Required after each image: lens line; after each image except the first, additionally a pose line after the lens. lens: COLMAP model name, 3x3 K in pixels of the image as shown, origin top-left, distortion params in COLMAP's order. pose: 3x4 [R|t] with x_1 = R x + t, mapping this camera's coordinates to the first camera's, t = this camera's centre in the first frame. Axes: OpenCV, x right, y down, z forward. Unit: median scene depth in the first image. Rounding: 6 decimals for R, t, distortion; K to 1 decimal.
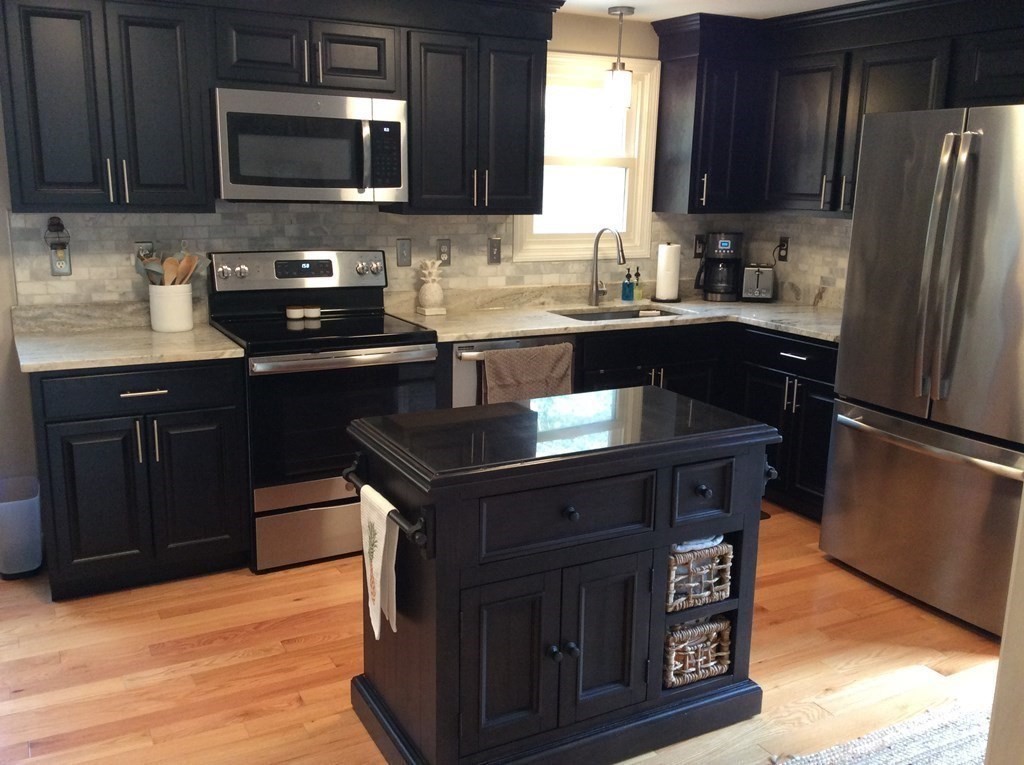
lens RADIAL K [[930.5, 0, 512.0], [0, 930.5, 382.5], [0, 0, 1]] dist [0.121364, -0.214721]
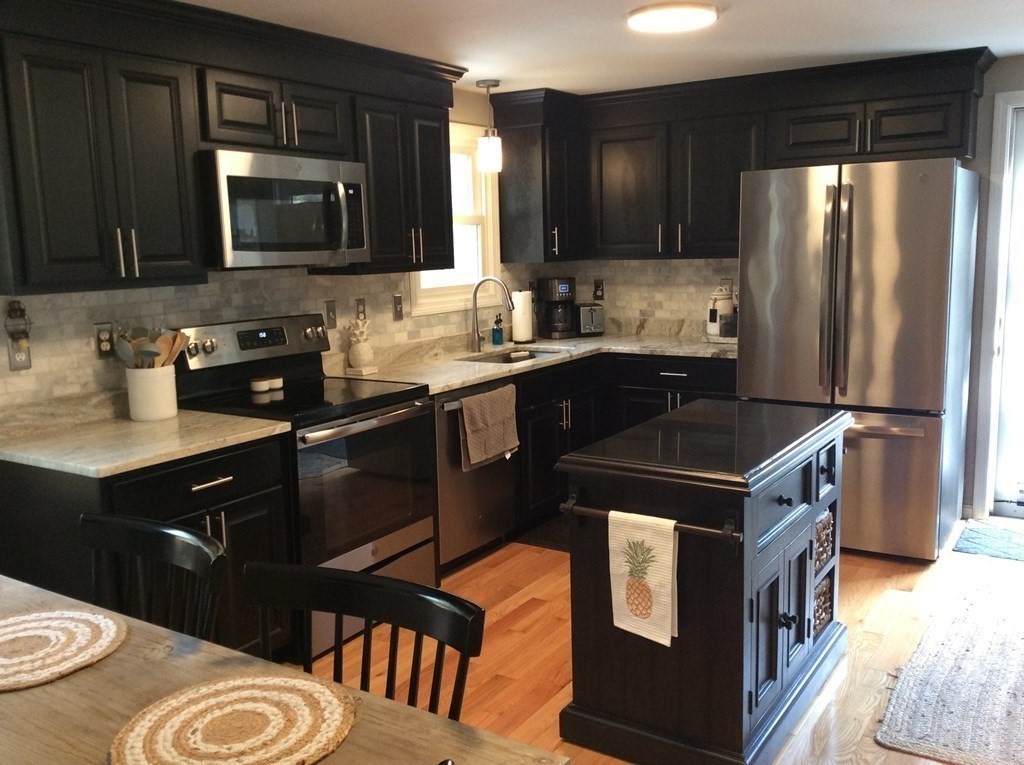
lens RADIAL K [[930.5, 0, 512.0], [0, 930.5, 382.5], [0, 0, 1]] dist [0.121364, -0.214721]
pose [[0.875485, -0.114333, 0.469525, -0.447789], [0.145065, 0.988977, -0.029667, -0.012701], [-0.460958, 0.094085, 0.882421, 0.054911]]
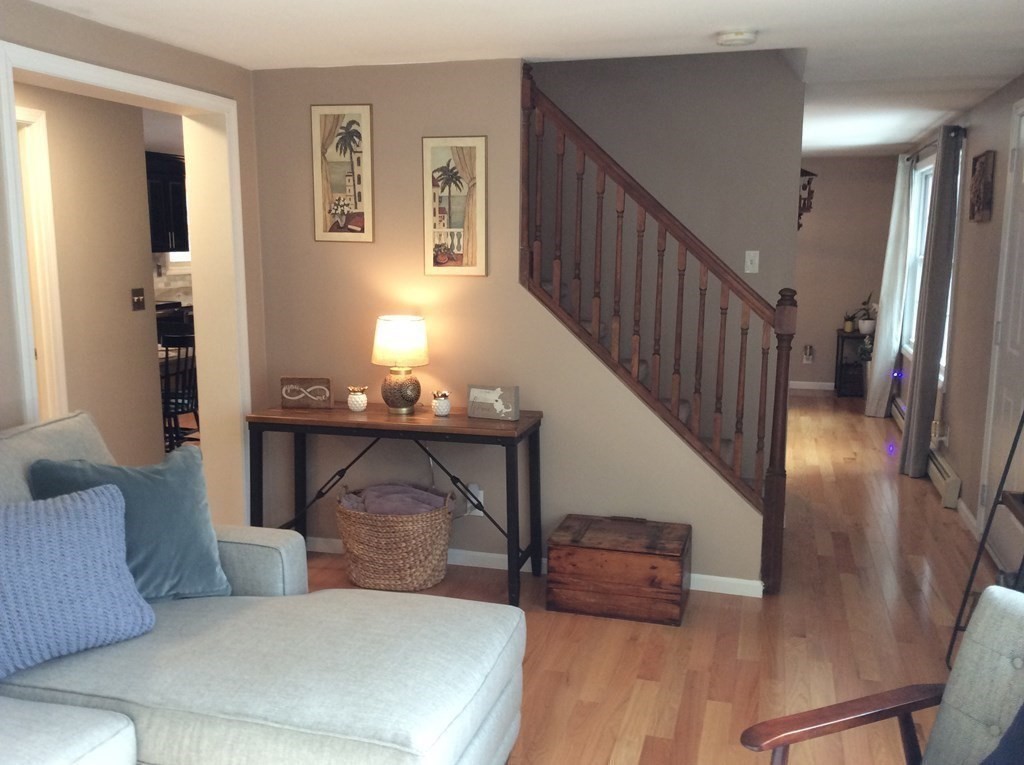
lens RADIAL K [[930.5, 0, 512.0], [0, 930.5, 382.5], [0, 0, 1]] dist [0.121364, -0.214721]
pose [[0.697899, -0.130190, 0.704264, -1.095695], [0.168602, 0.985568, 0.015113, 0.228538], [-0.696068, 0.108193, 0.709777, -1.118091]]
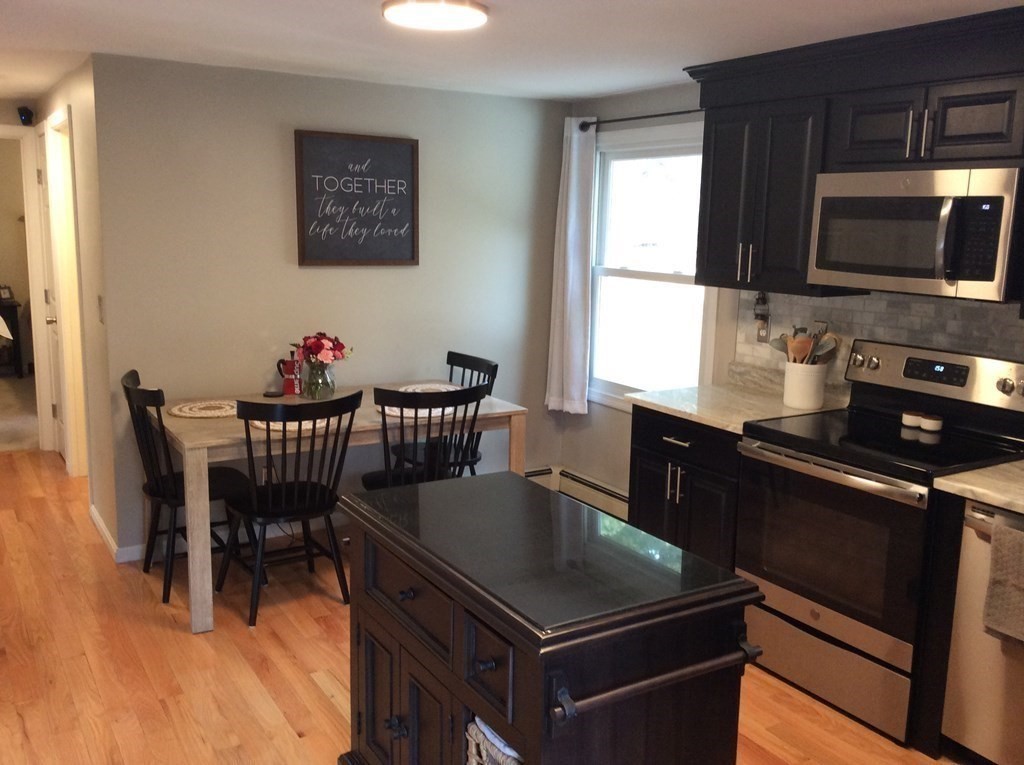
lens RADIAL K [[930.5, 0, 512.0], [0, 930.5, 382.5], [0, 0, 1]] dist [0.121364, -0.214721]
pose [[0.063459, 0.157412, -0.985492, 0.586494], [-0.238302, 0.961307, 0.138204, -0.137898], [0.969116, 0.226075, 0.098515, 0.548515]]
